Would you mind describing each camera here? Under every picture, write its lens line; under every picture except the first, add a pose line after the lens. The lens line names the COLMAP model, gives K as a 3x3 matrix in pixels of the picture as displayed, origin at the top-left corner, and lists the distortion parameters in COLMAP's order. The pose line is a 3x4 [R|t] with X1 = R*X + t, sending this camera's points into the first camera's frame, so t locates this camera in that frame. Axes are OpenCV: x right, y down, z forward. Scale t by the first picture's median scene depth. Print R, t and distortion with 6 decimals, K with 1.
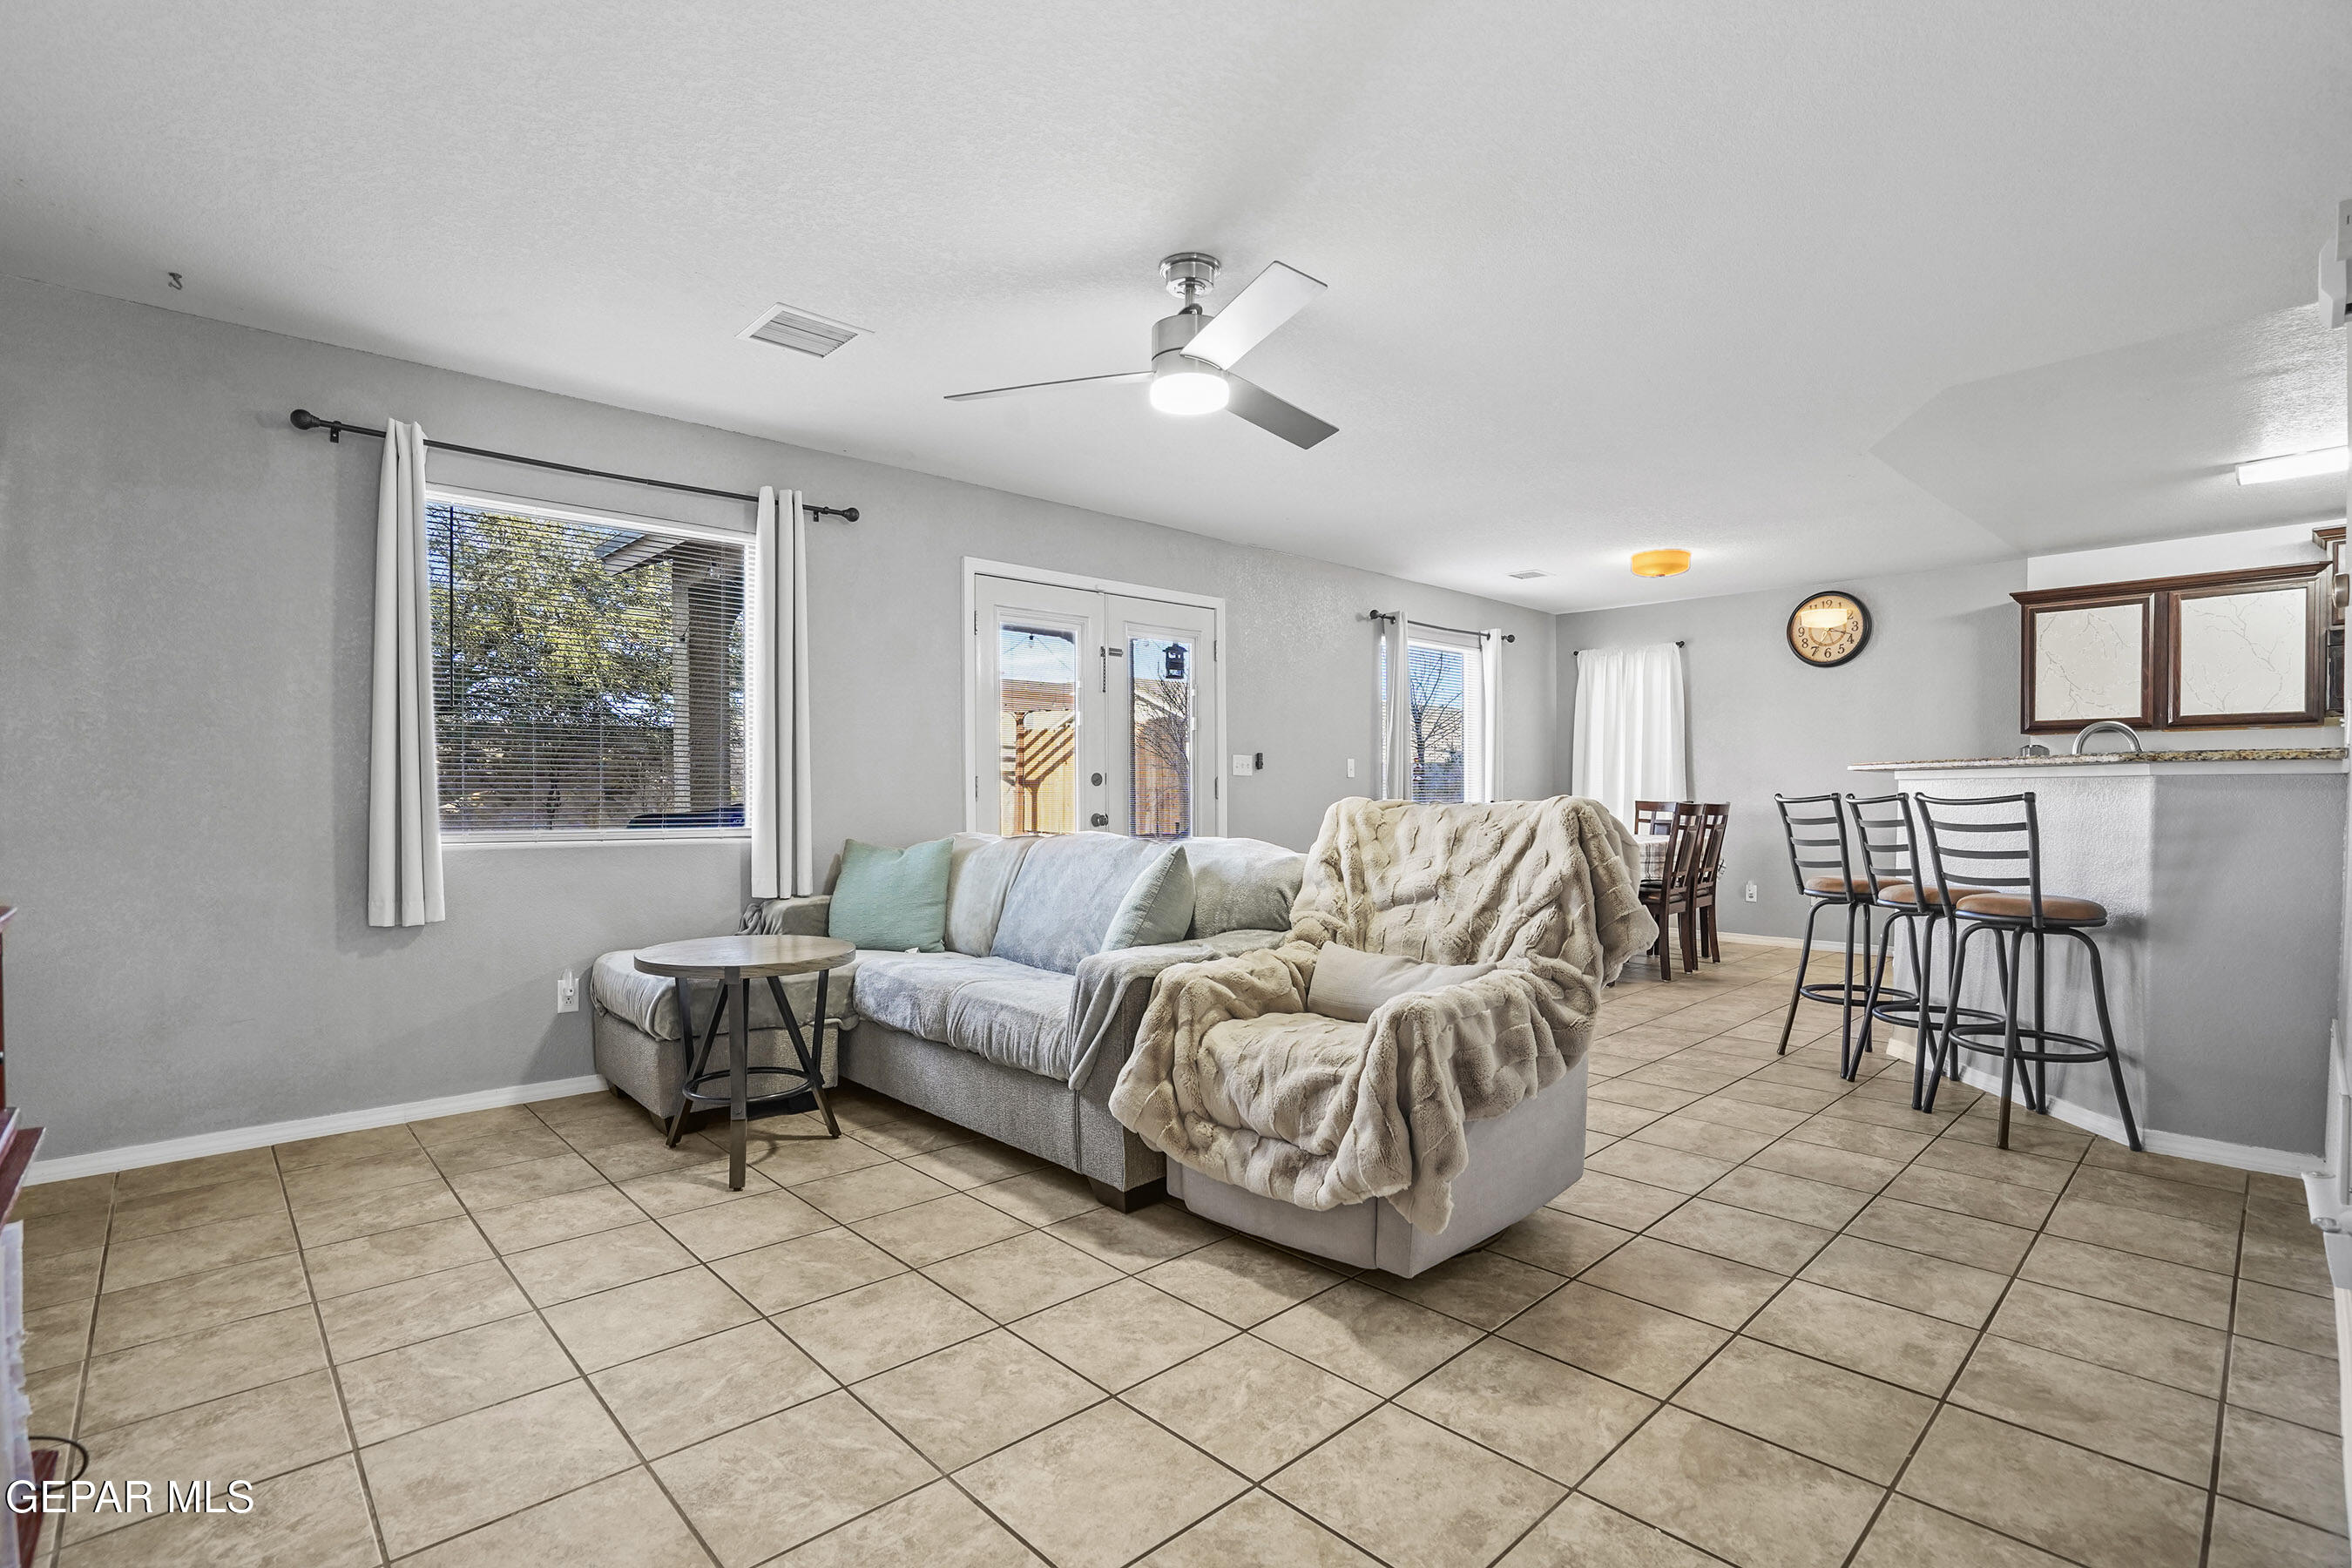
lens RADIAL K [[1122.3, 0, 1170.9], [0, 1122.3, 813.3], [0, 0, 1]] dist [-0.057517, 0.027489]
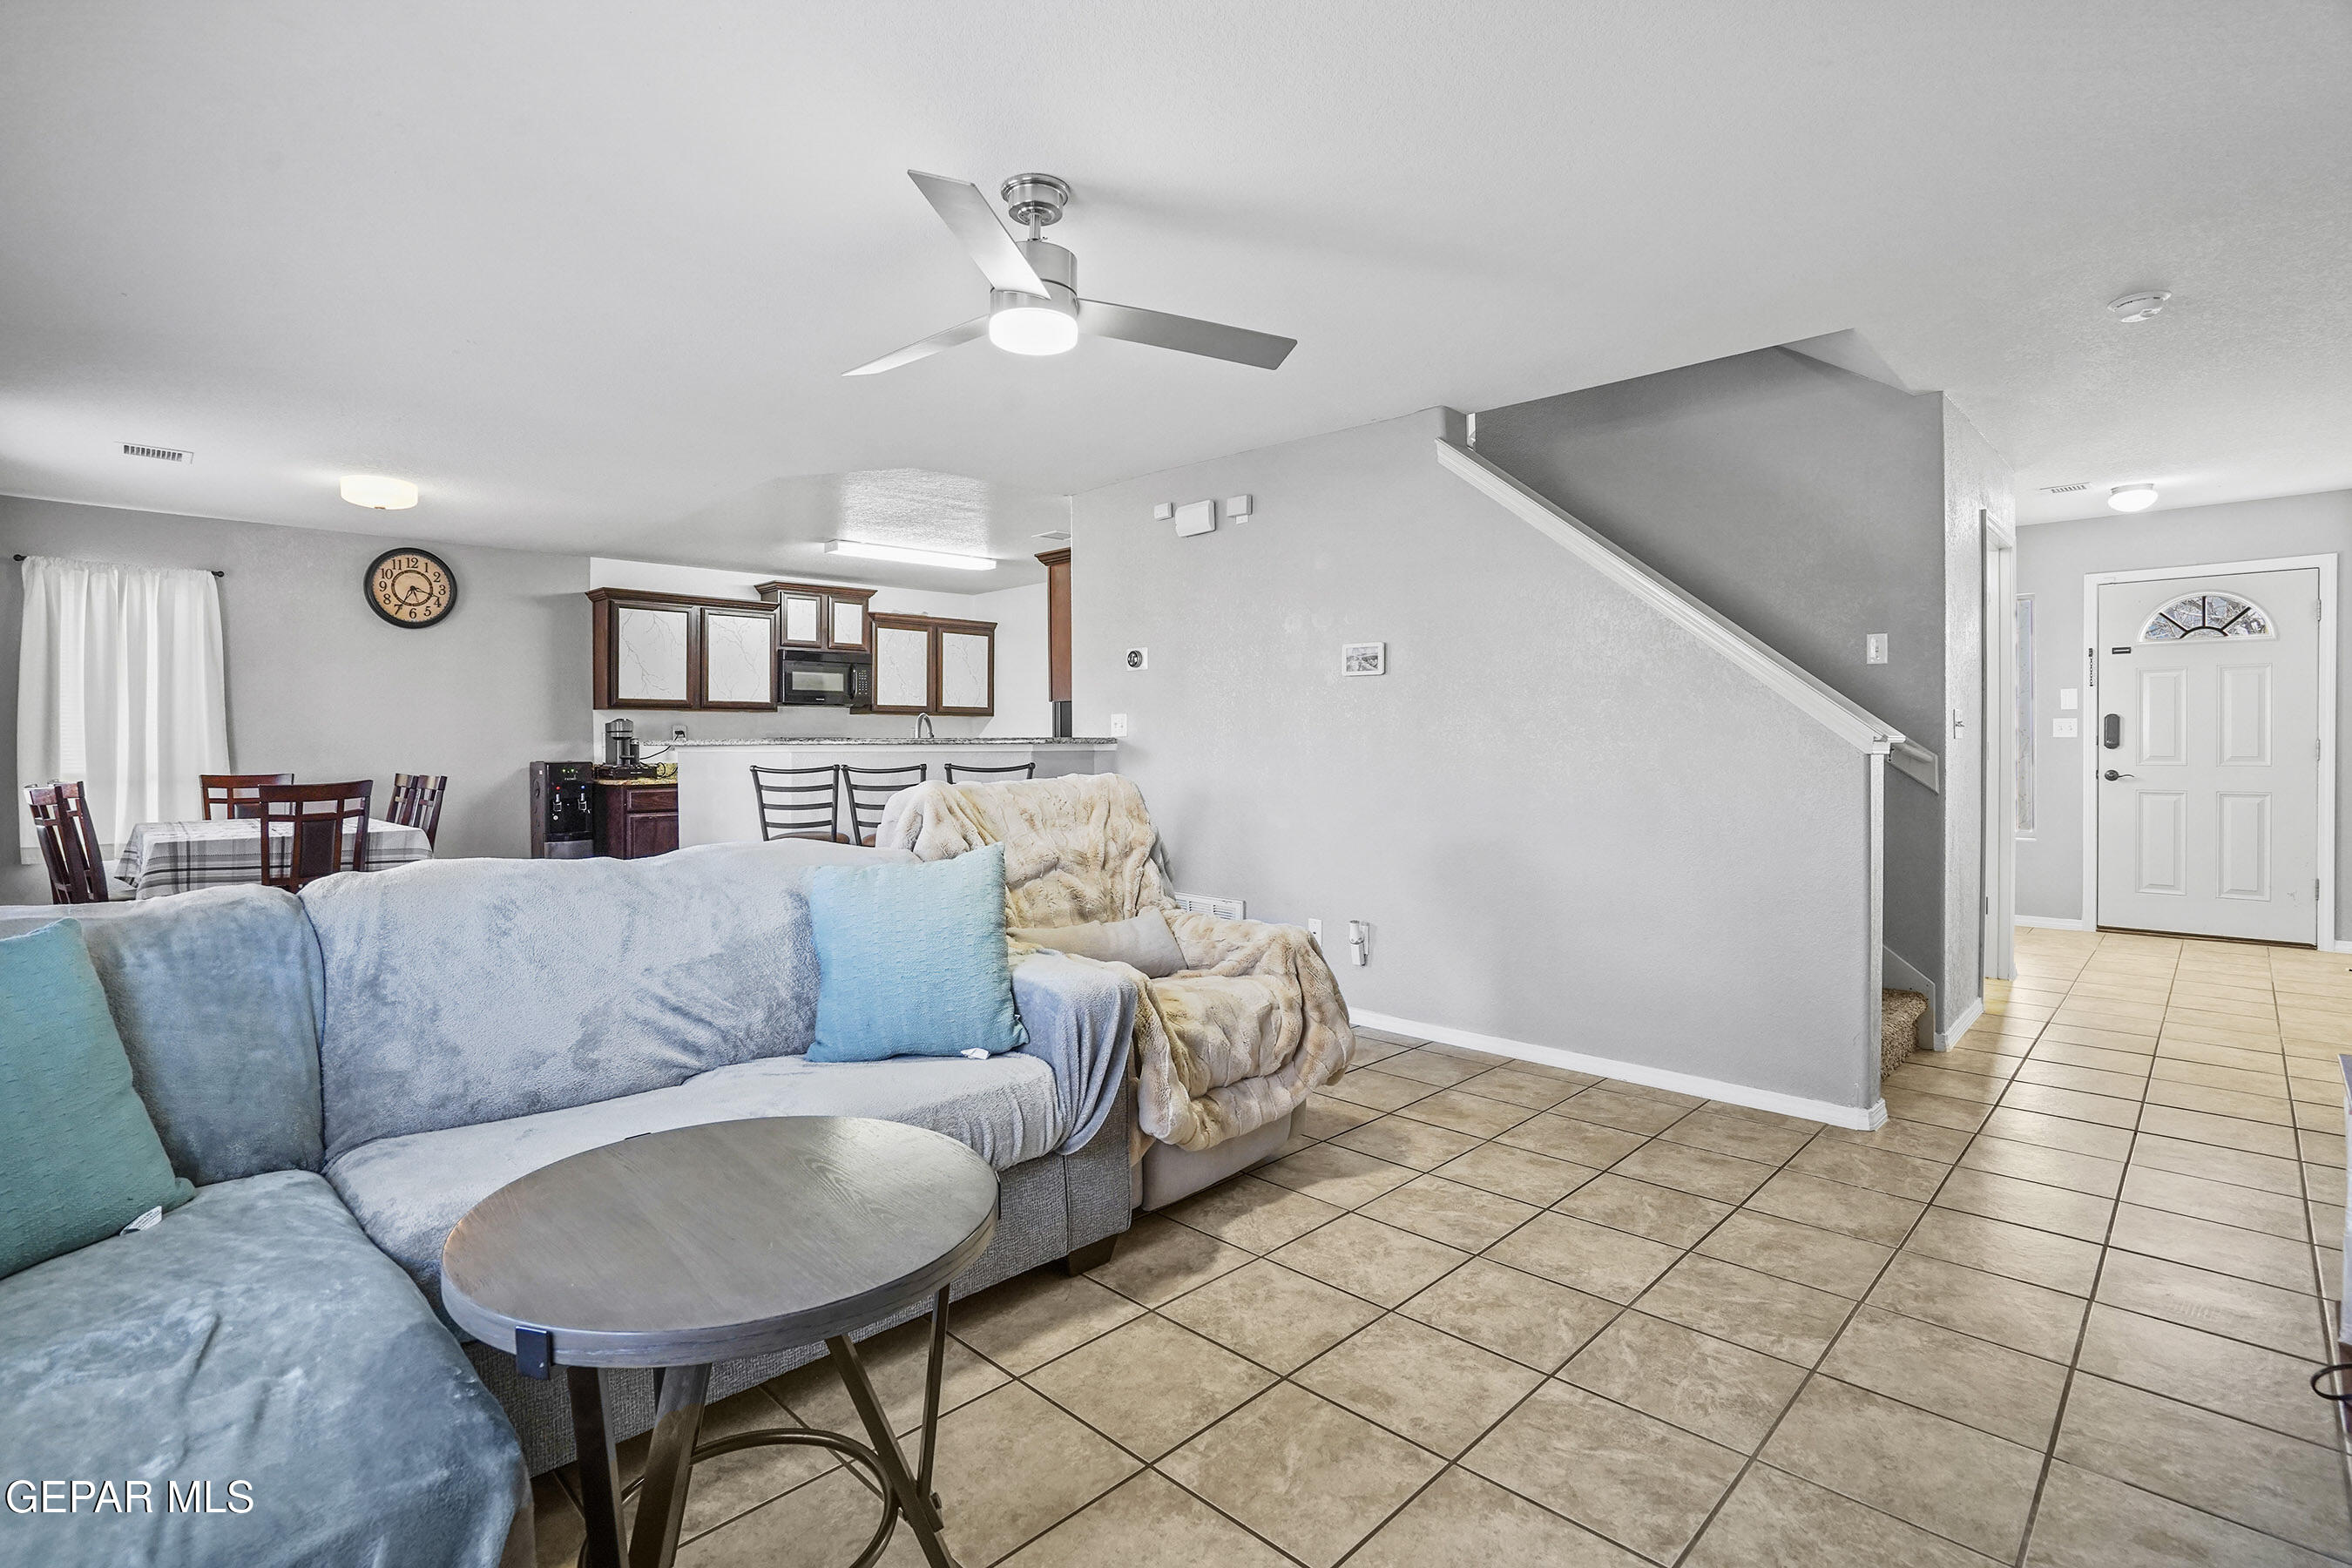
lens RADIAL K [[1123.7, 0, 1171.0], [0, 1123.7, 751.4], [0, 0, 1]] dist [-0.056182, 0.018976]
pose [[-0.056483, -0.003075, 0.998399, -0.834712], [0.021858, 0.999752, 0.004316, -0.038361], [-0.998164, 0.022066, -0.056402, 0.911076]]
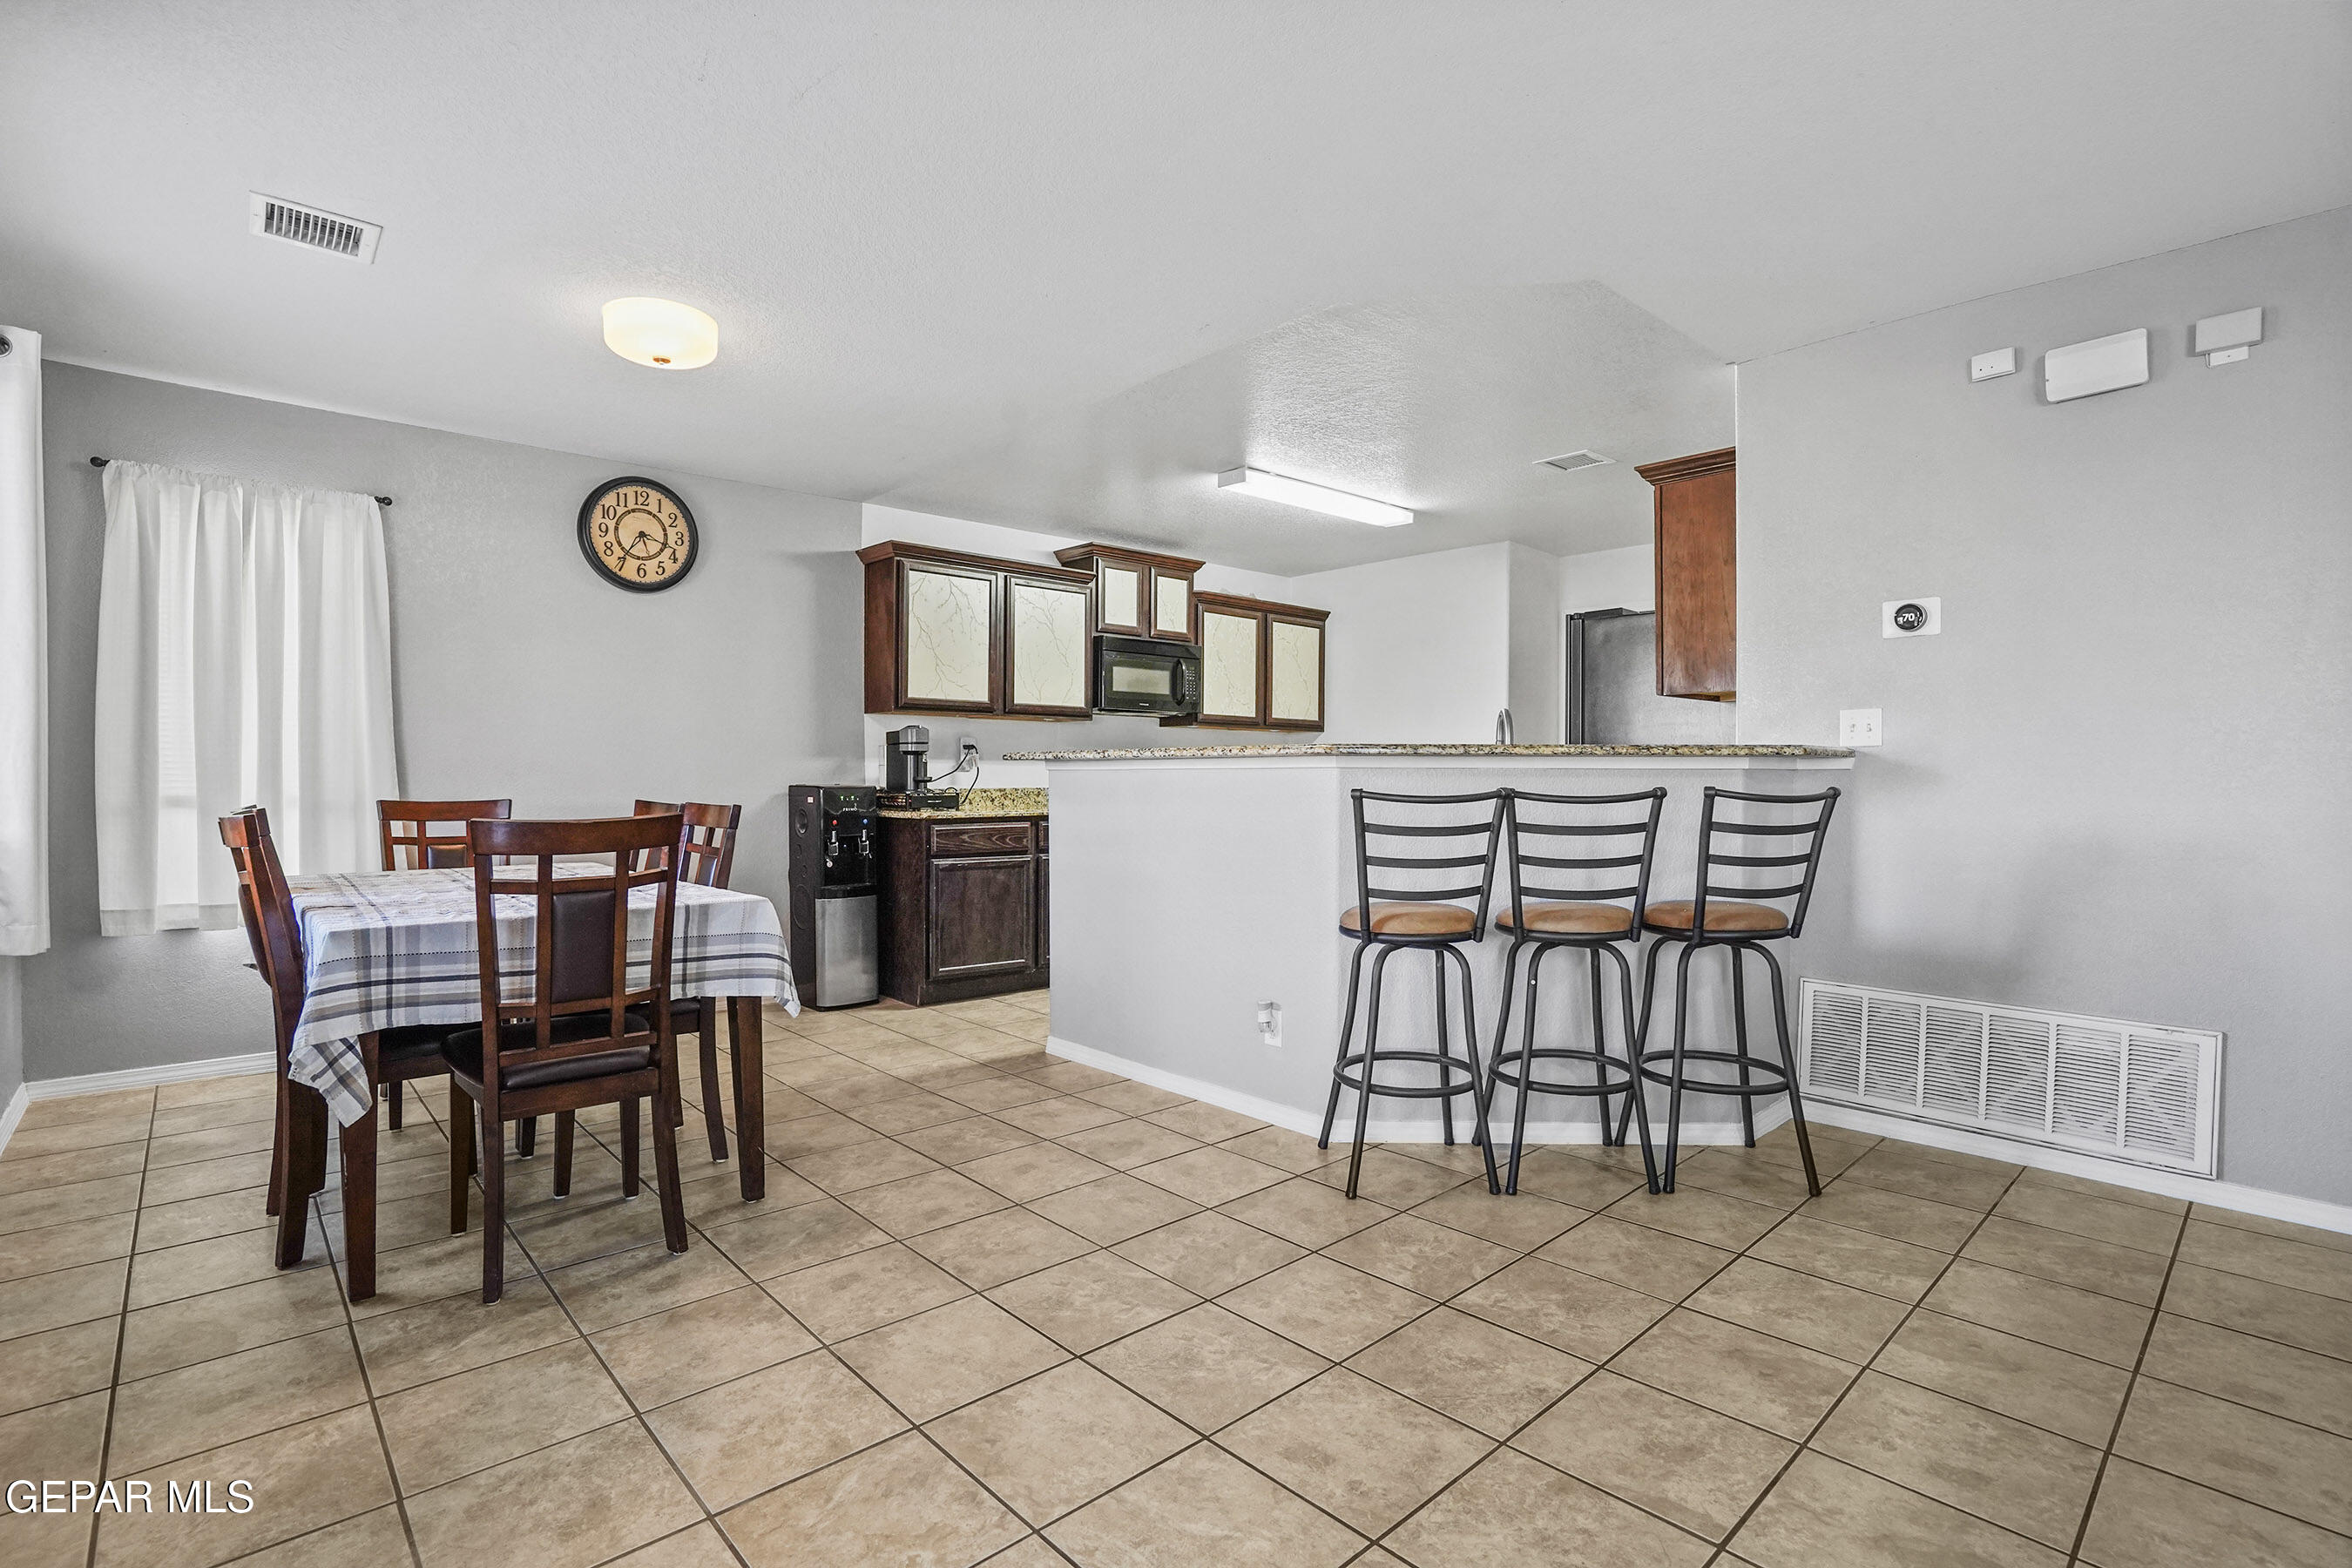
lens RADIAL K [[1103.3, 0, 1164.3], [0, 1103.3, 781.7], [0, 0, 1]] dist [-0.074366, 0.026754]
pose [[0.006960, -0.002086, 0.999974, -0.102865], [0.014412, 0.999894, 0.001985, -0.036143], [-0.999872, 0.014398, 0.006989, 1.525292]]
